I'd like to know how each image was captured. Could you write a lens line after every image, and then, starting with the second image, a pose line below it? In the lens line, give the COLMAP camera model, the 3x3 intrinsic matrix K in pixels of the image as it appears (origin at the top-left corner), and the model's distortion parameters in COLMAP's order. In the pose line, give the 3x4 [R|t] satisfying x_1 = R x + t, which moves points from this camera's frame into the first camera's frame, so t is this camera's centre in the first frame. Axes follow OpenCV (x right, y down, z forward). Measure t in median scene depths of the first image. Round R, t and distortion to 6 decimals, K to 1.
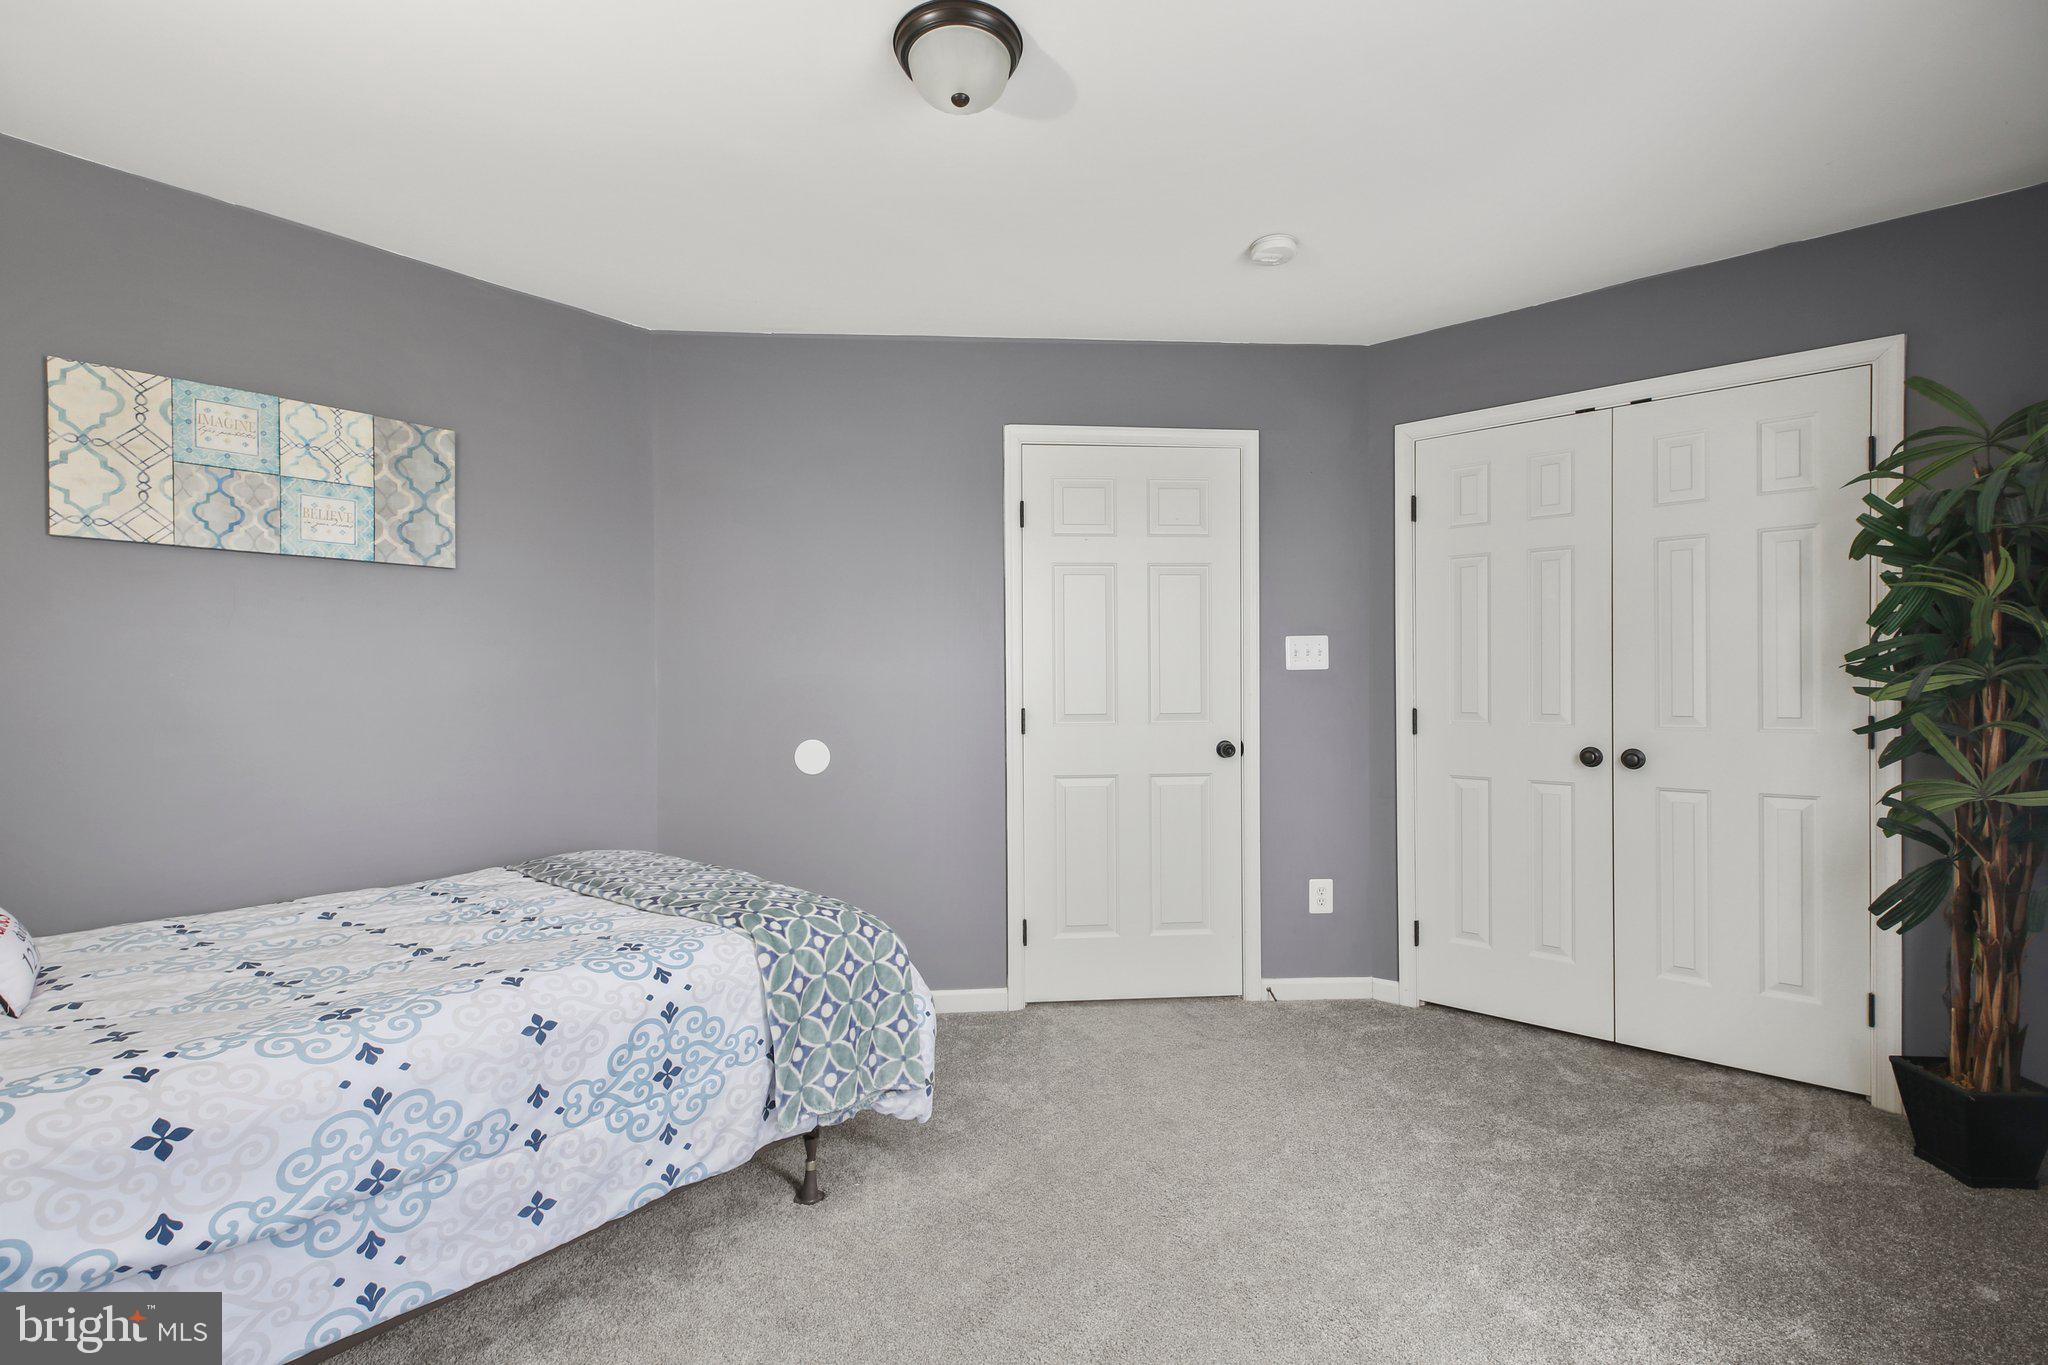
lens RADIAL K [[924.2, 0, 1037.2], [0, 924.2, 680.9], [0, 0, 1]] dist [0.010505, -0.000546]
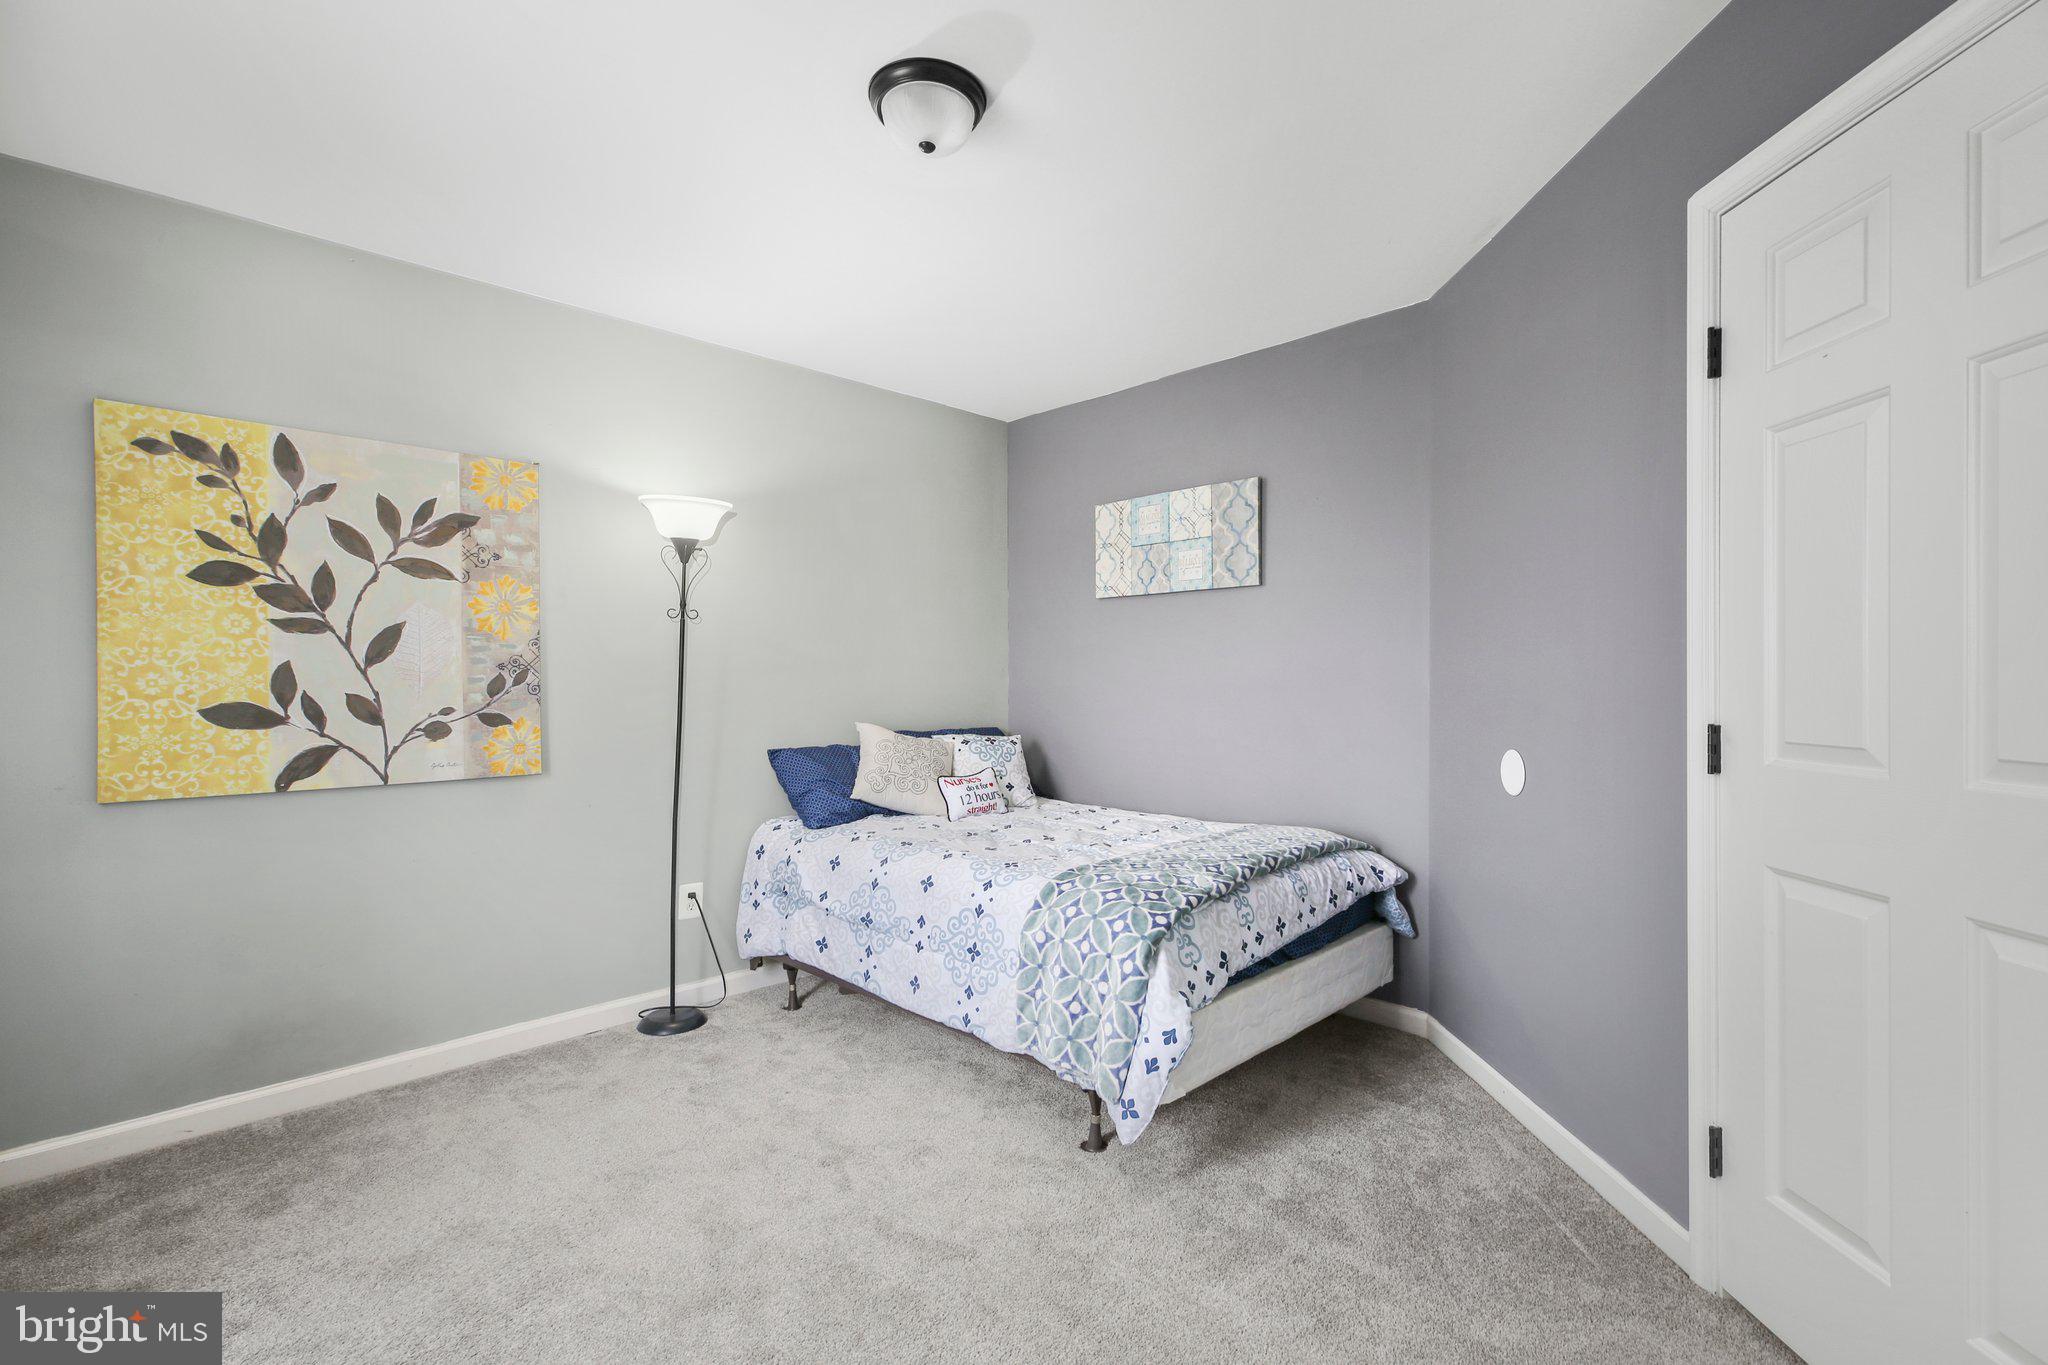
lens RADIAL K [[924.2, 0, 1034.8], [0, 924.2, 690.3], [0, 0, 1]] dist [0.010505, -0.000546]
pose [[-0.090927, 0.018608, -0.995684, 0.773350], [0.005886, 0.999818, 0.018148, -0.002384], [0.995840, -0.004210, -0.091020, 0.946426]]
